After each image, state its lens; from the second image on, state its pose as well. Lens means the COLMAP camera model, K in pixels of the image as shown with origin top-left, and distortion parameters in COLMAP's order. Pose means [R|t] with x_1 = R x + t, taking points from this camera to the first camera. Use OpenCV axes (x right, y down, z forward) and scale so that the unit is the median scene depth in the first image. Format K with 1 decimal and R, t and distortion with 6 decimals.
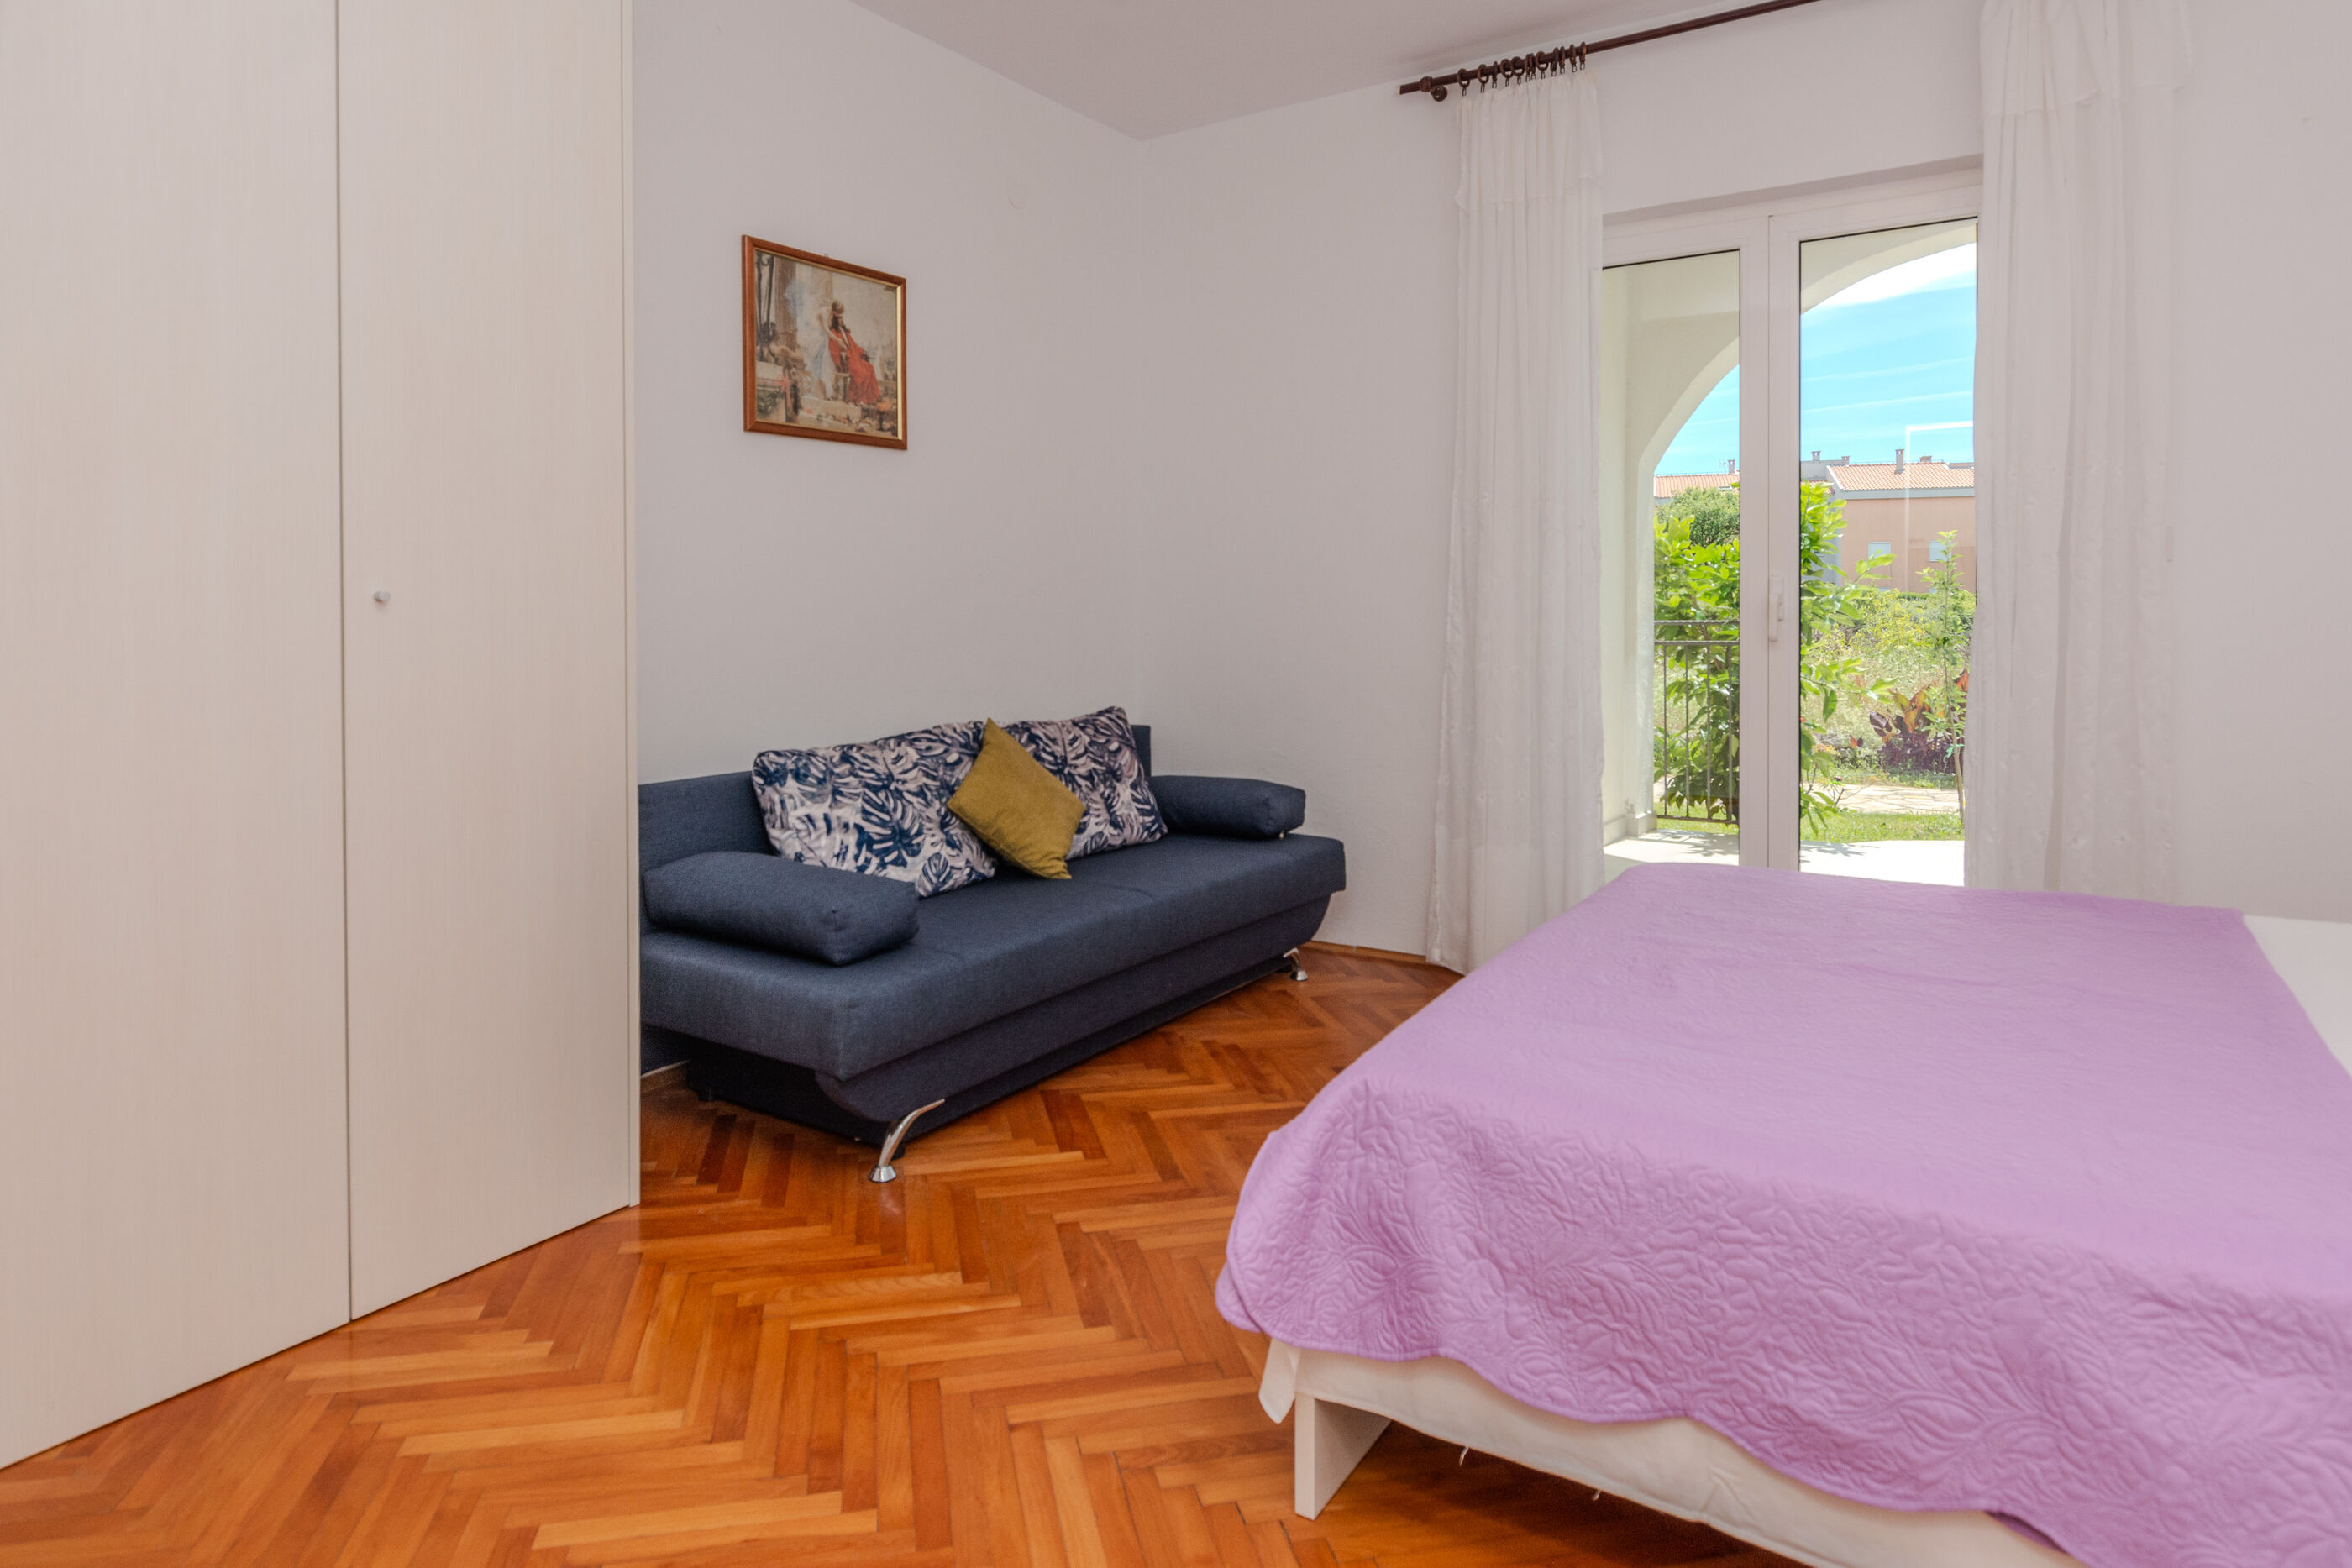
lens RADIAL K [[1306.6, 0, 1176.0], [0, 1306.6, 784.0], [0, 0, 1]] dist [-0.000663, -0.000070]
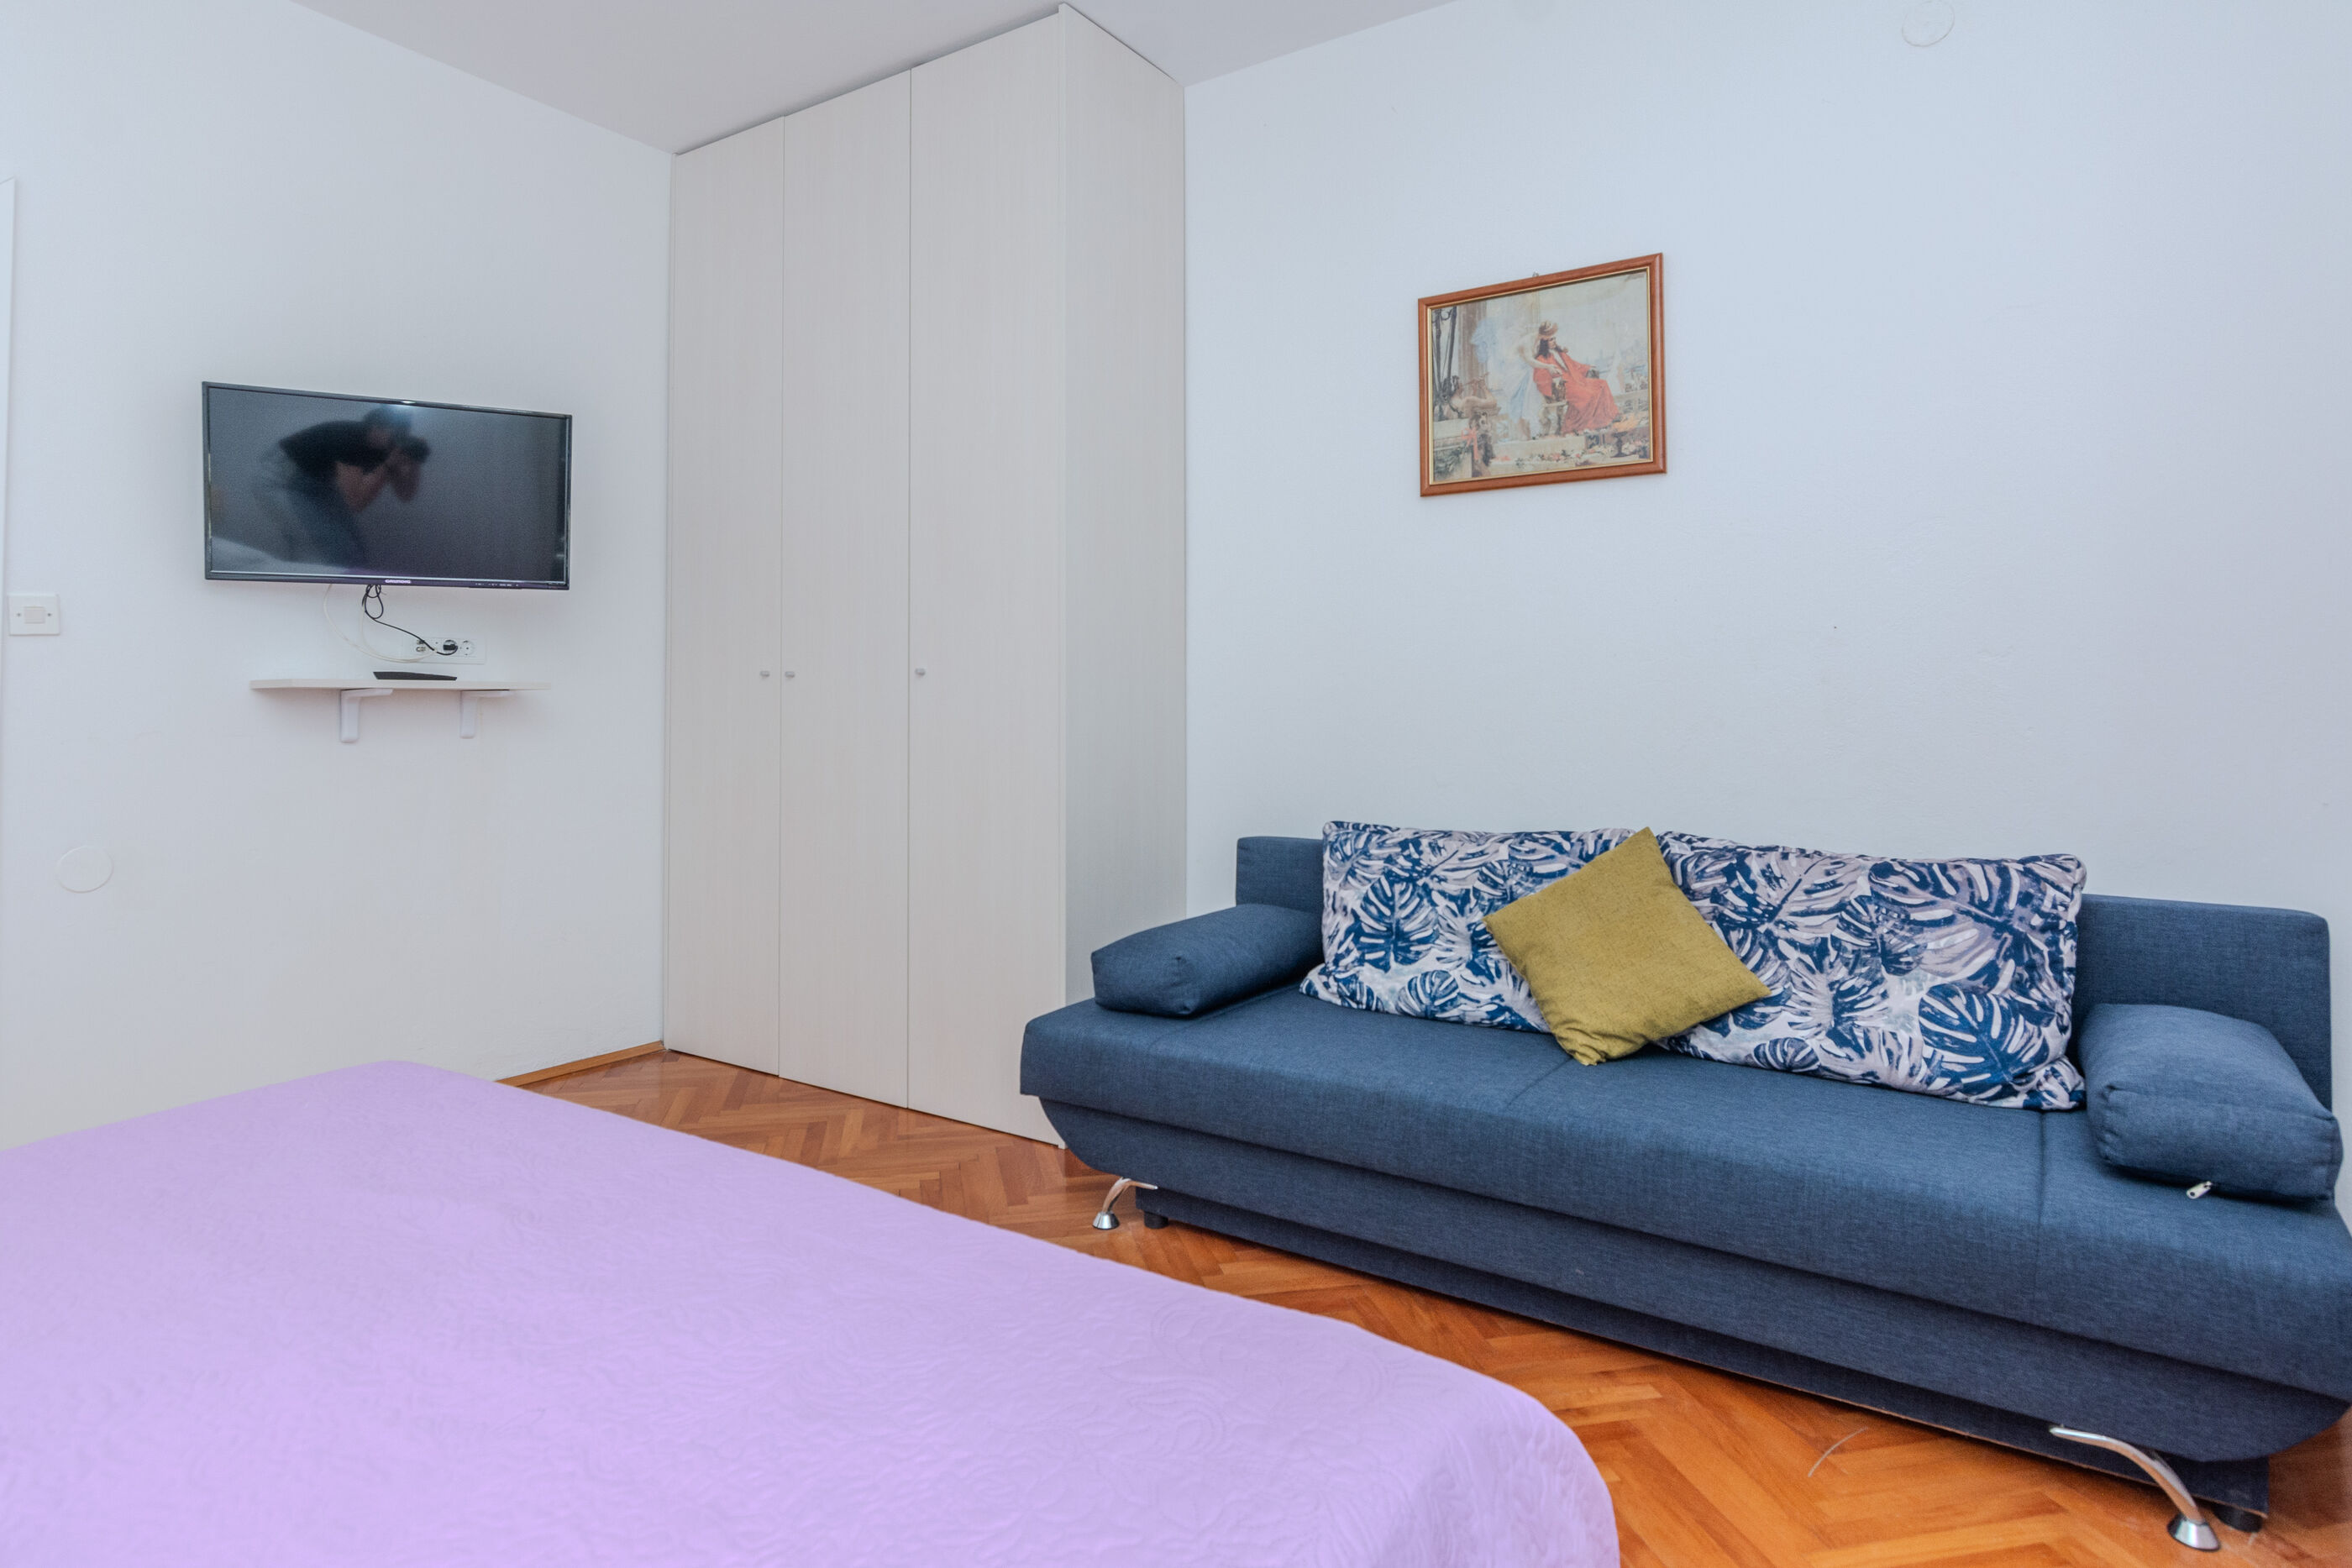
lens RADIAL K [[1306.6, 0, 1176.0], [0, 1306.6, 784.0], [0, 0, 1]] dist [-0.000663, -0.000070]
pose [[-0.000052, 0.069349, -0.997592, 0.628524], [-0.134221, 0.988565, 0.068728, -0.097526], [0.990951, 0.133902, 0.009256, 0.804941]]
